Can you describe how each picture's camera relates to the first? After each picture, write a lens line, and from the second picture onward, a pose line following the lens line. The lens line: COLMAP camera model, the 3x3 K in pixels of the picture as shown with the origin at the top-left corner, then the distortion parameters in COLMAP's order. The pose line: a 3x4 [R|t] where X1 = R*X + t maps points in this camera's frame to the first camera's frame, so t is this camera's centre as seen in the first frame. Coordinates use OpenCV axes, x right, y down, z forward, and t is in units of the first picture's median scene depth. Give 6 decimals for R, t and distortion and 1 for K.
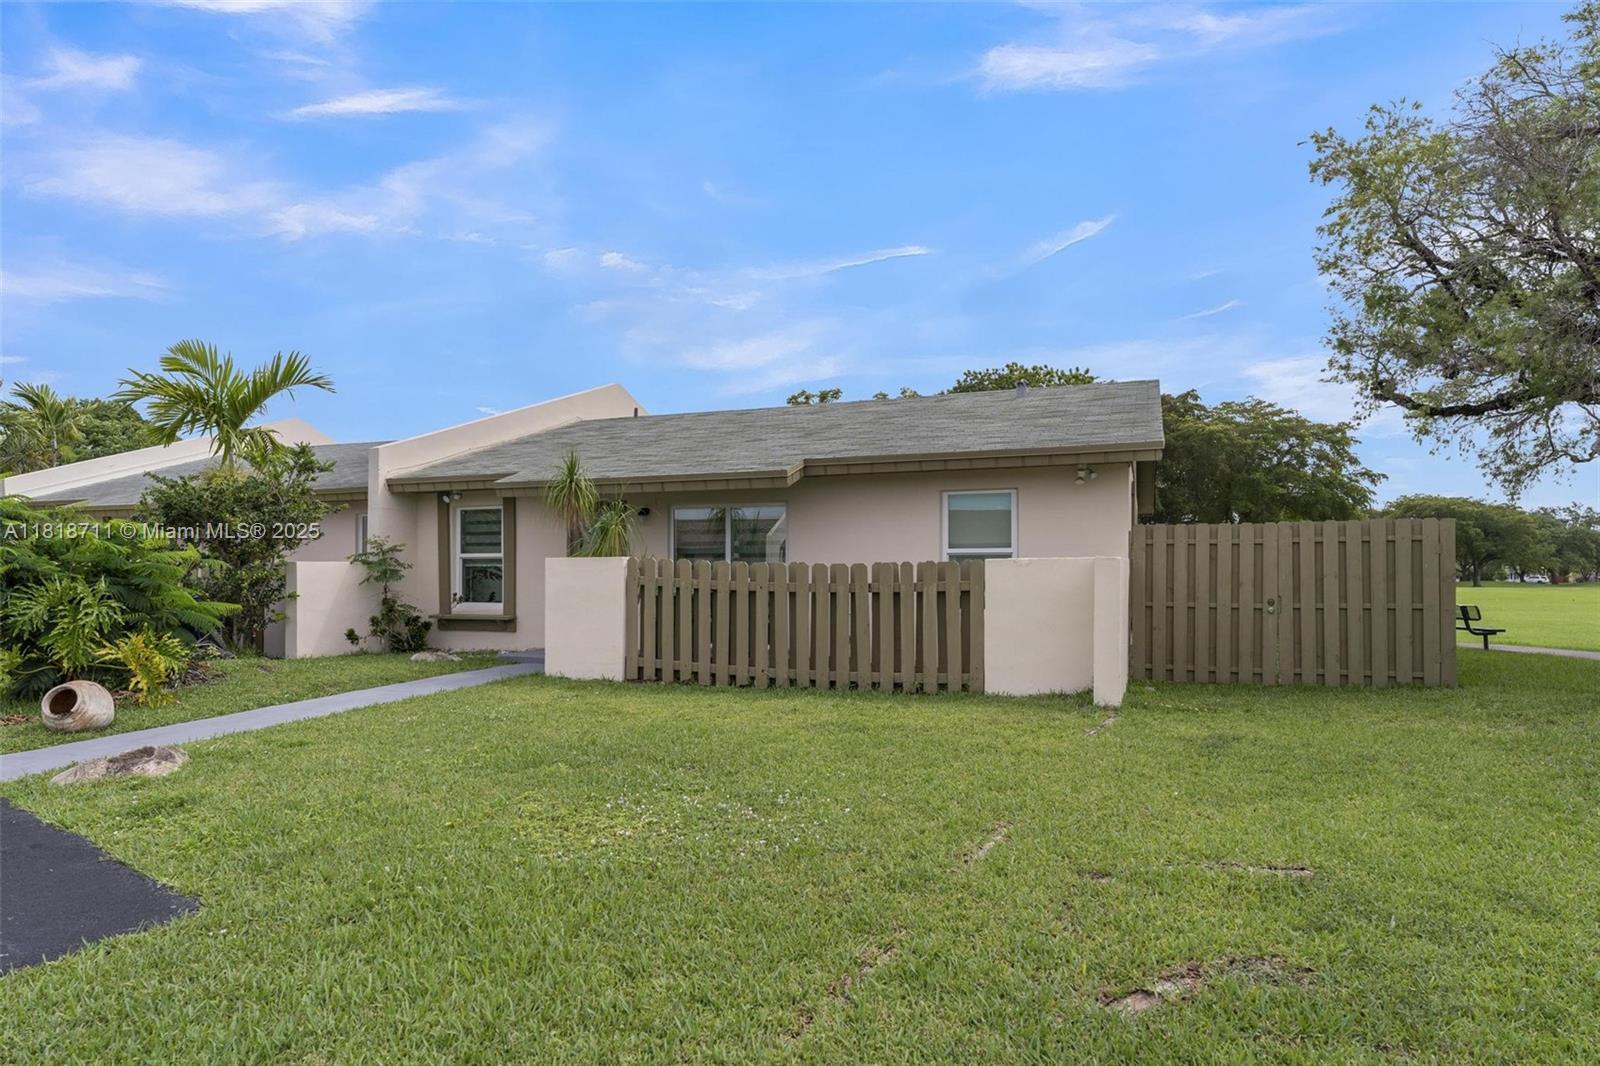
lens RADIAL K [[930.9, 0, 798.0], [0, 930.9, 575.8], [0, 0, 1]] dist [-0.005546, -0.000975]
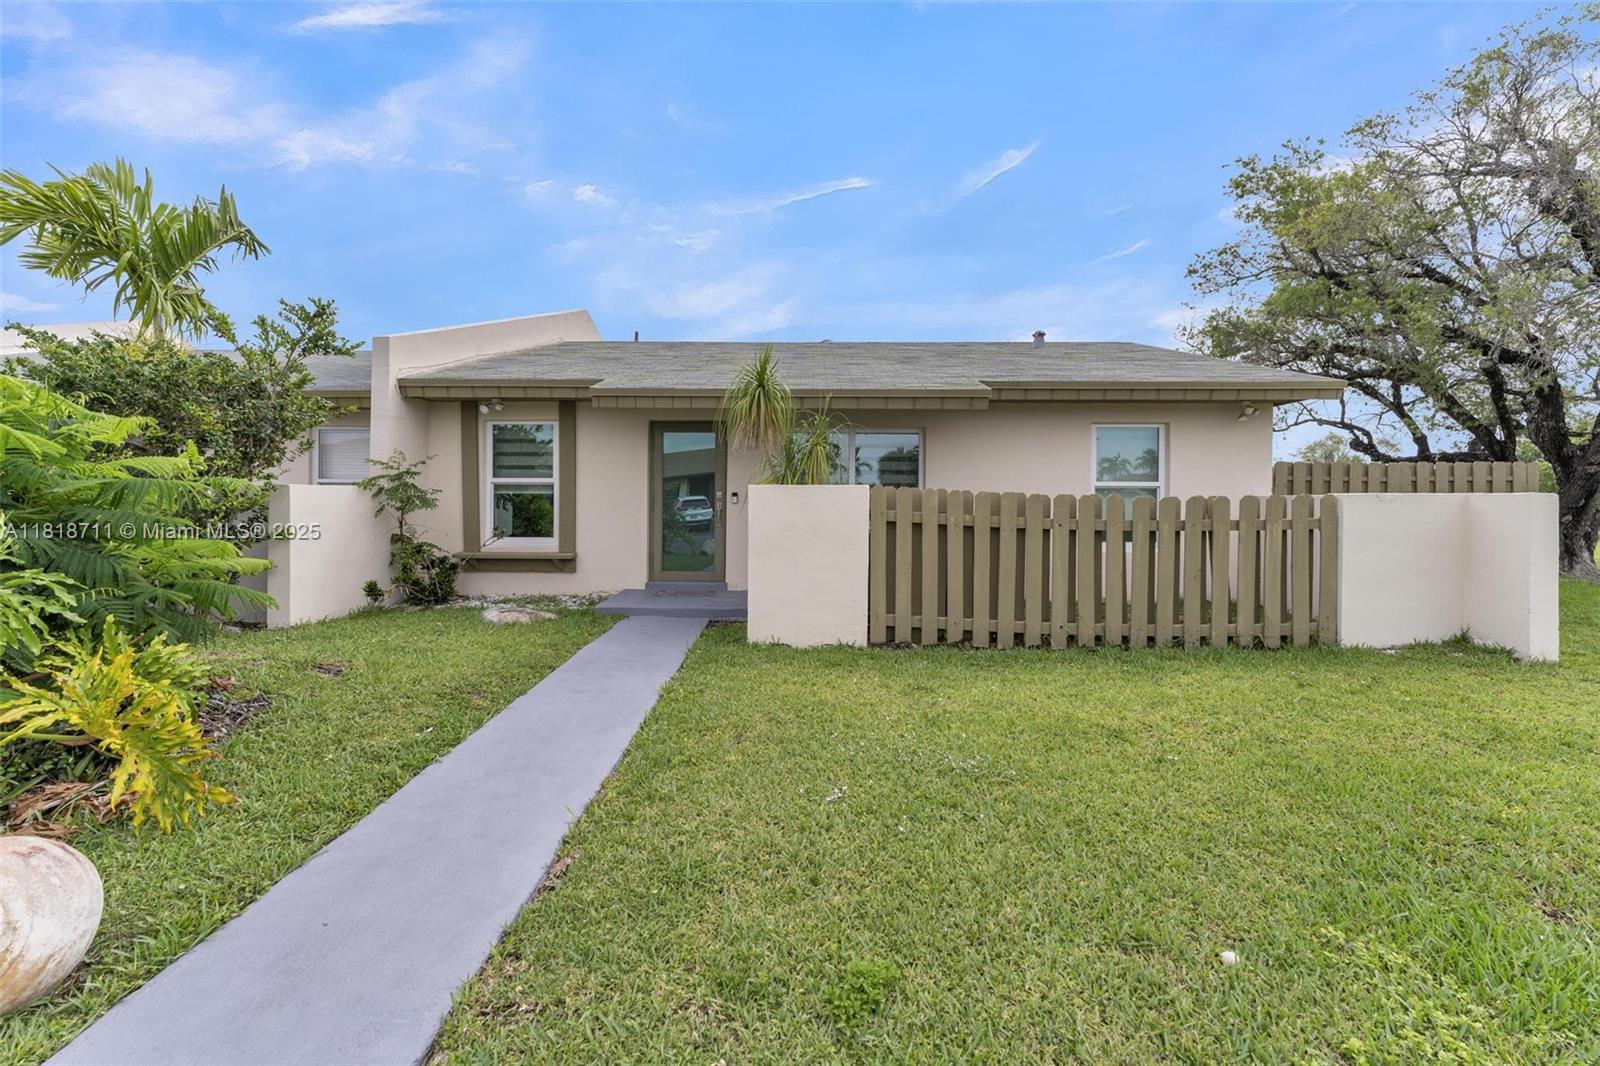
lens RADIAL K [[657.7, 0, 797.2], [0, 657.7, 519.5], [0, 0, 1]] dist [-0.007262, -0.000035]
pose [[0.940715, -0.002782, 0.339188, -0.349954], [-0.006269, 0.999653, 0.025586, -0.004209], [-0.339141, -0.026196, 0.940371, 0.418100]]
